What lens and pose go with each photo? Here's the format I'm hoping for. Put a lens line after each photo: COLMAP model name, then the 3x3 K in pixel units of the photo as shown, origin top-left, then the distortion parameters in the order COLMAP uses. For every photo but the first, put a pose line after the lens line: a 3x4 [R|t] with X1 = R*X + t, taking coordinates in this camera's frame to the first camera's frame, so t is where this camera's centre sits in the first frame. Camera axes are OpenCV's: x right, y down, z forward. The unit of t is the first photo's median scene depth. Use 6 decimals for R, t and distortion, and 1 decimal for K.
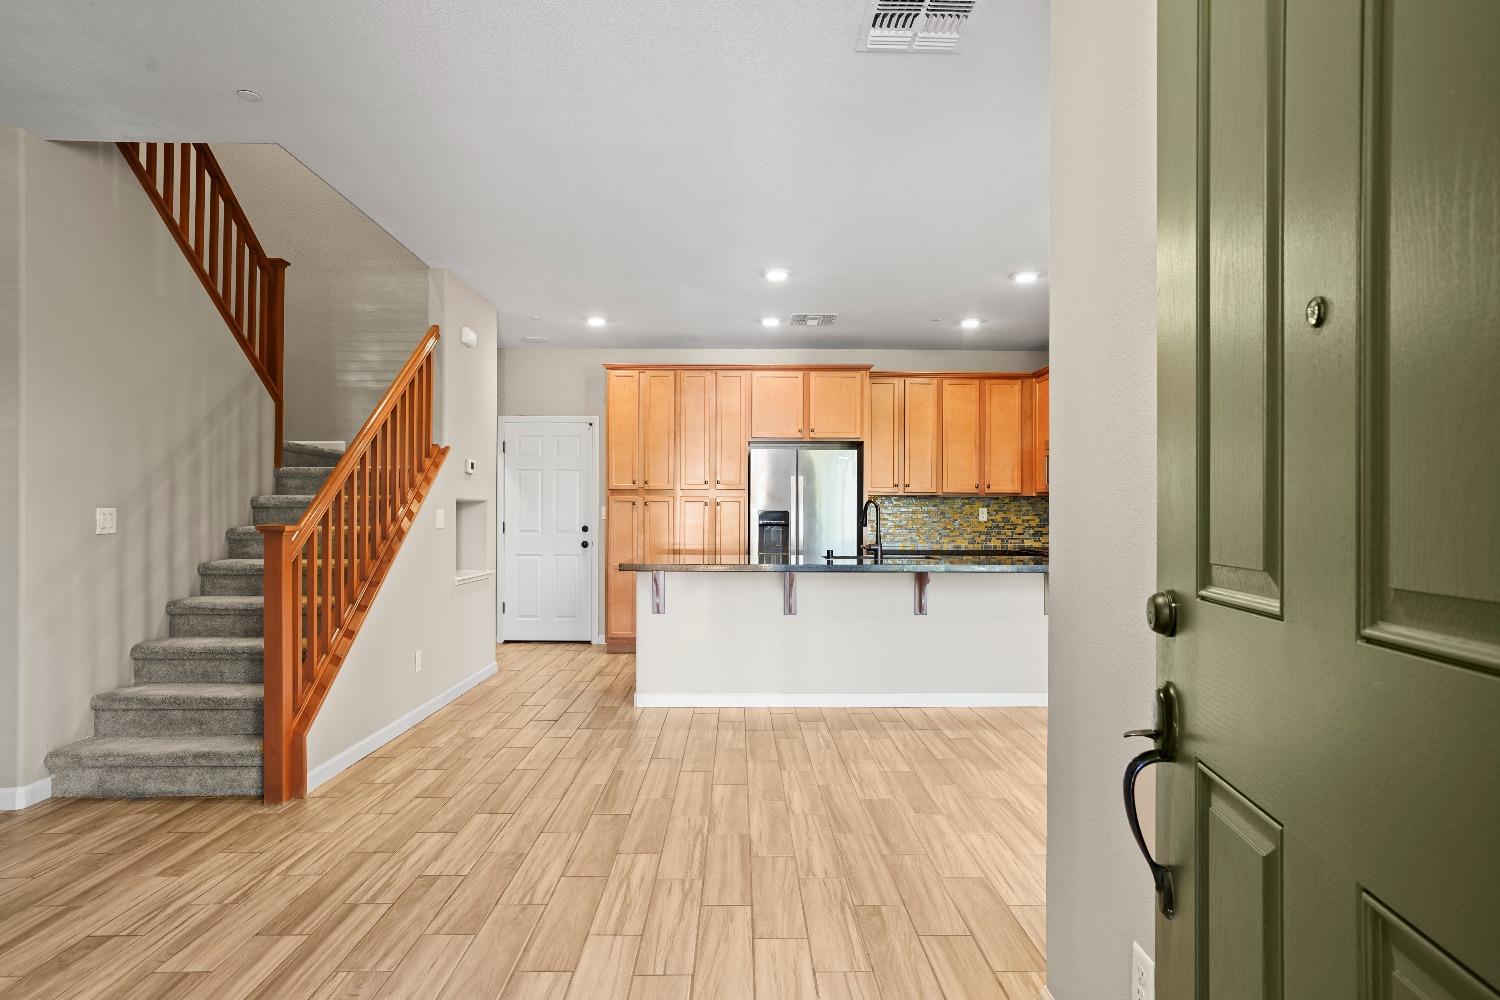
lens RADIAL K [[881.1, 0, 750.0], [0, 881.1, 500.0], [0, 0, 1]] dist [-0.013647, -0.000066]
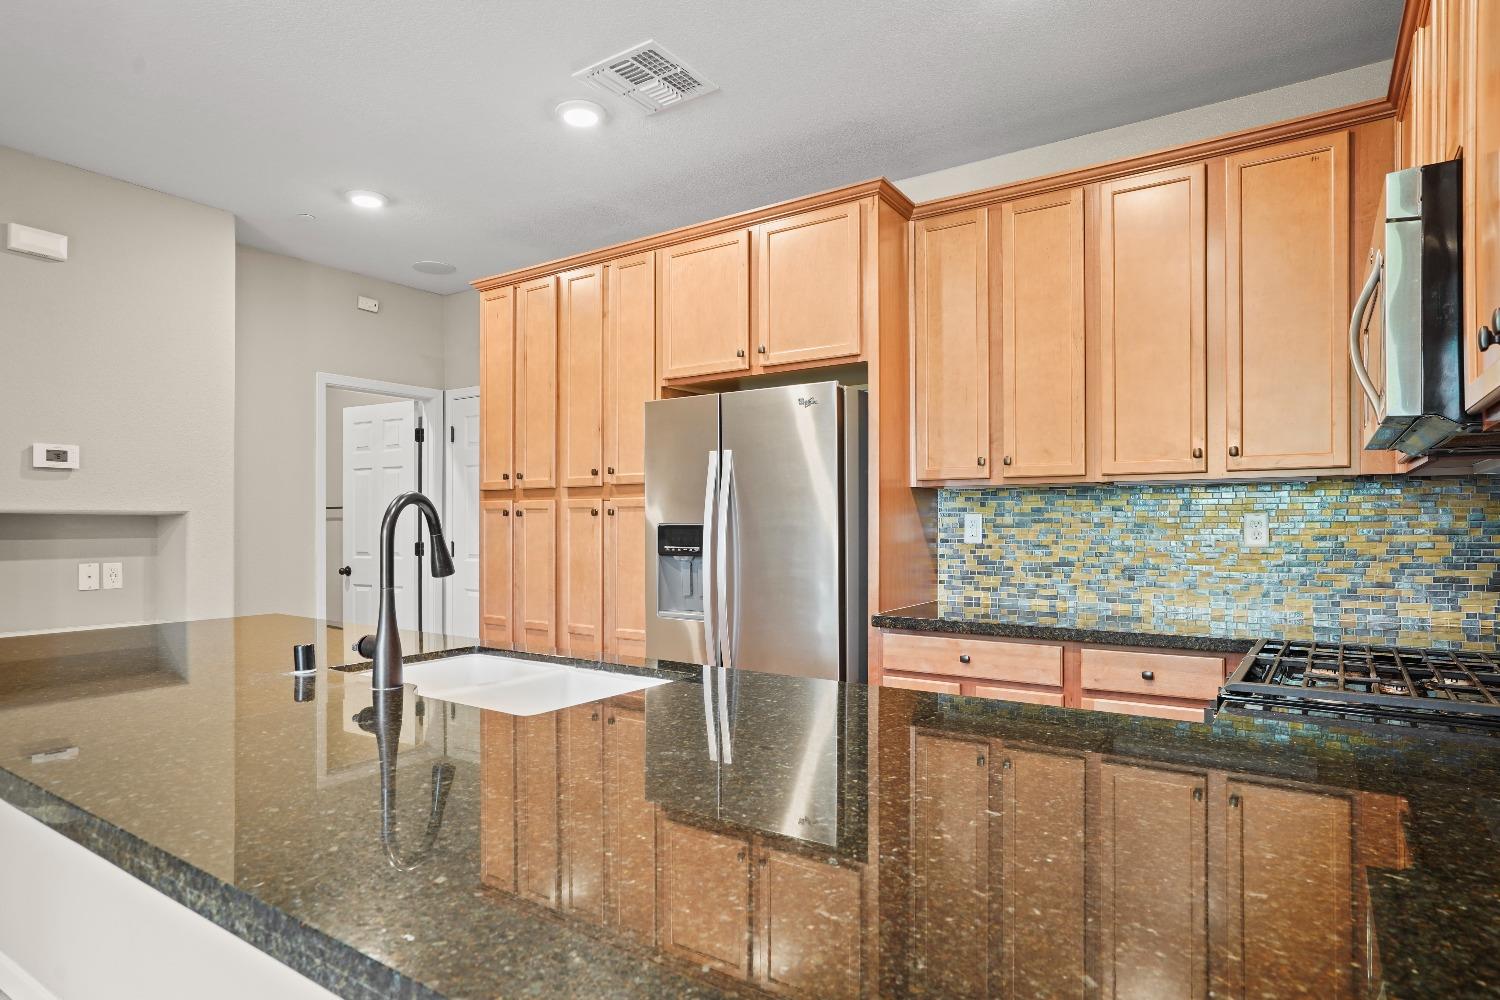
lens RADIAL K [[837.8, 0, 750.0], [0, 837.8, 500.0], [0, 0, 1]] dist [-0.001850, 0.000528]
pose [[0.828246, -0.021013, -0.559971, 0.315265], [0.016721, 0.999778, -0.012785, 0.005098], [0.560116, 0.001226, 0.828413, 0.645429]]
